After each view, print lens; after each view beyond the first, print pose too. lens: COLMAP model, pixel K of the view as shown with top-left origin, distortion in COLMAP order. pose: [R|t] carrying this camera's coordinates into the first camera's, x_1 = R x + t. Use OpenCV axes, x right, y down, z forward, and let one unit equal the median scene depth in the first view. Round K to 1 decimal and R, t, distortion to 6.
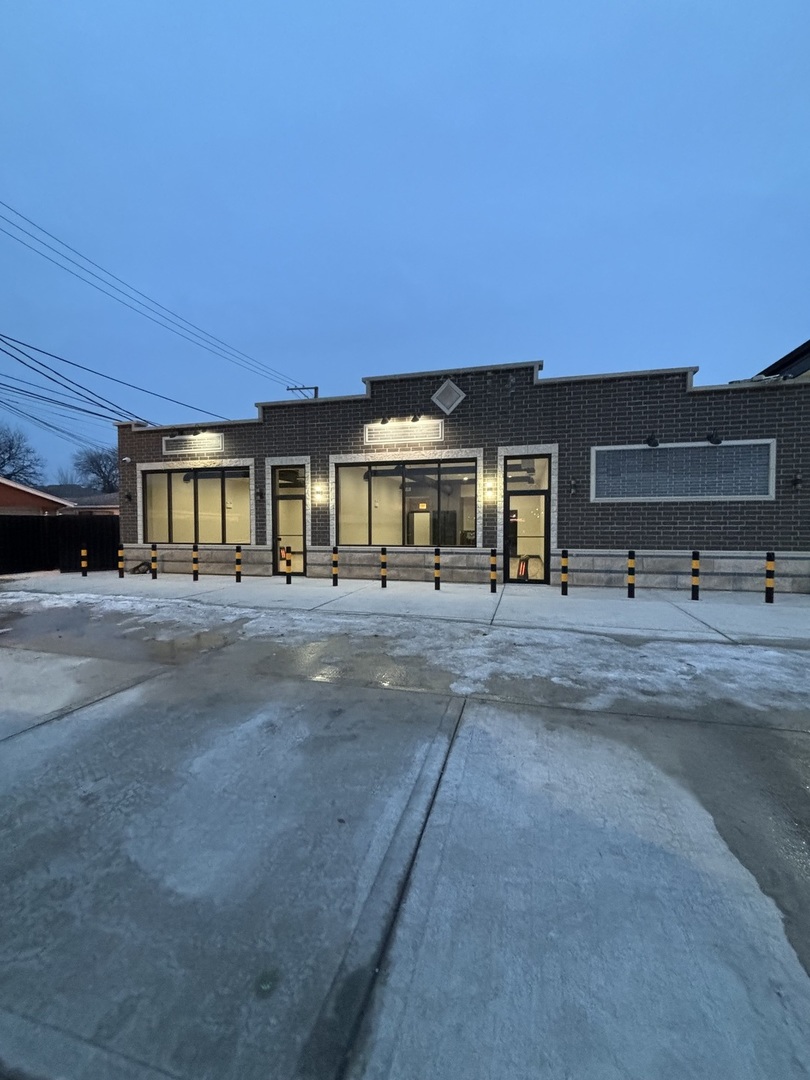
lens RADIAL K [[436.1, 0, 403.6], [0, 436.1, 550.0], [0, 0, 1]] dist [0.007106, -0.002555]
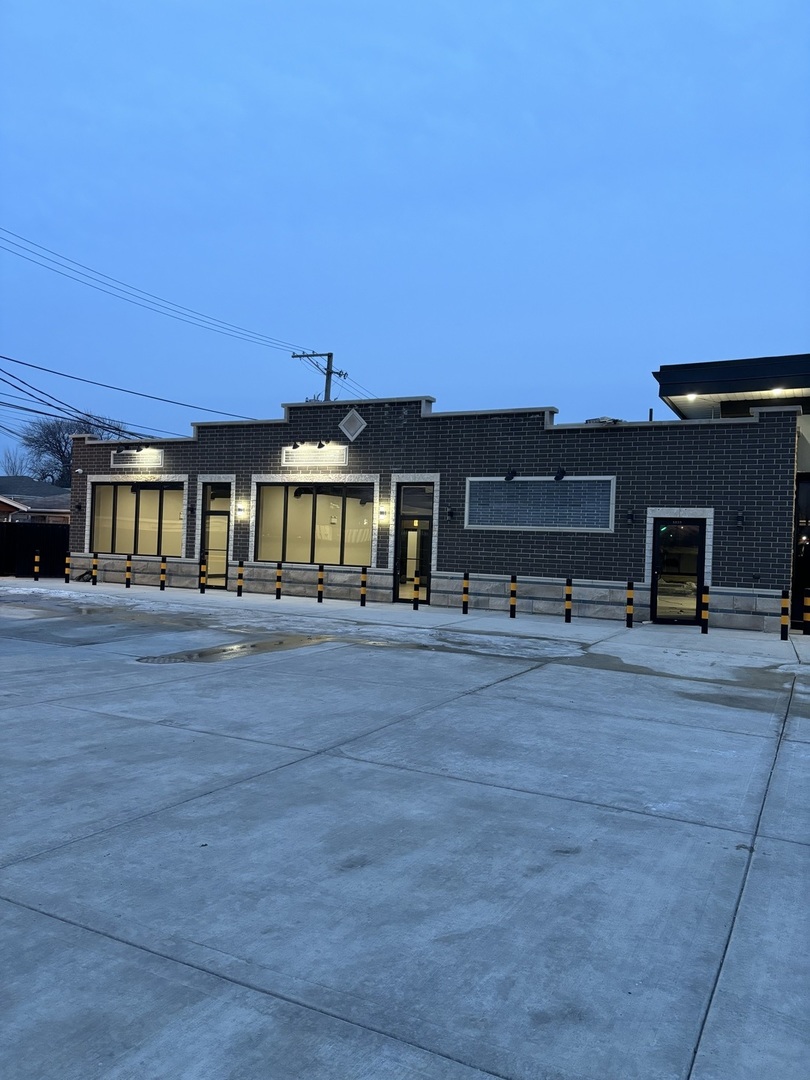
lens RADIAL K [[817.9, 0, 398.2], [0, 817.9, 567.4], [0, 0, 1]] dist [0.035019, -0.005513]
pose [[0.977487, 0.043674, -0.206426, 0.603834], [-0.050304, 0.998370, -0.026976, 0.041317], [0.204912, 0.036753, 0.978090, -0.865273]]
